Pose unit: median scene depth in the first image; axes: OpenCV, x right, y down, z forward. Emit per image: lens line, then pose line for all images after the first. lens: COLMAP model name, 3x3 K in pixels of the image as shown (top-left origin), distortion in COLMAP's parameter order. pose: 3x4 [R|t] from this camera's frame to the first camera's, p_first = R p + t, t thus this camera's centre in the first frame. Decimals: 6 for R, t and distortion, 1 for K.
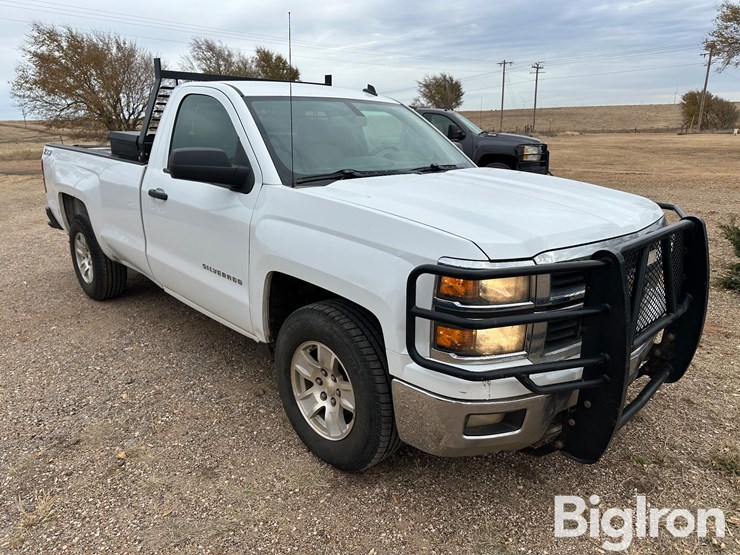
lens RADIAL K [[525.9, 0, 367.4], [0, 525.9, 273.3], [0, 0, 1]] dist [0.058085, -0.073049]
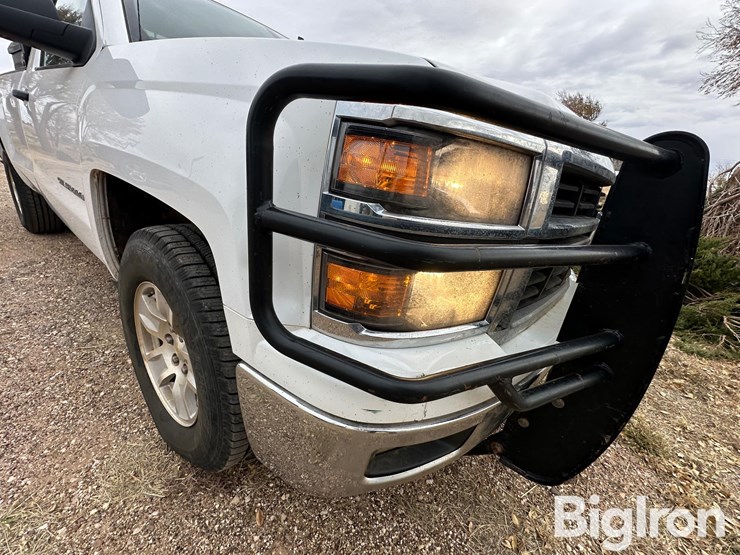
lens RADIAL K [[291.9, 0, 365.1], [0, 291.9, 277.5], [0, 0, 1]] dist [-0.015763, -0.000013]
pose [[0.983729, 0.065615, 0.167247, 0.112773], [-0.080380, 0.993295, 0.083095, 0.082308], [-0.160673, -0.095186, 0.982407, 0.688224]]
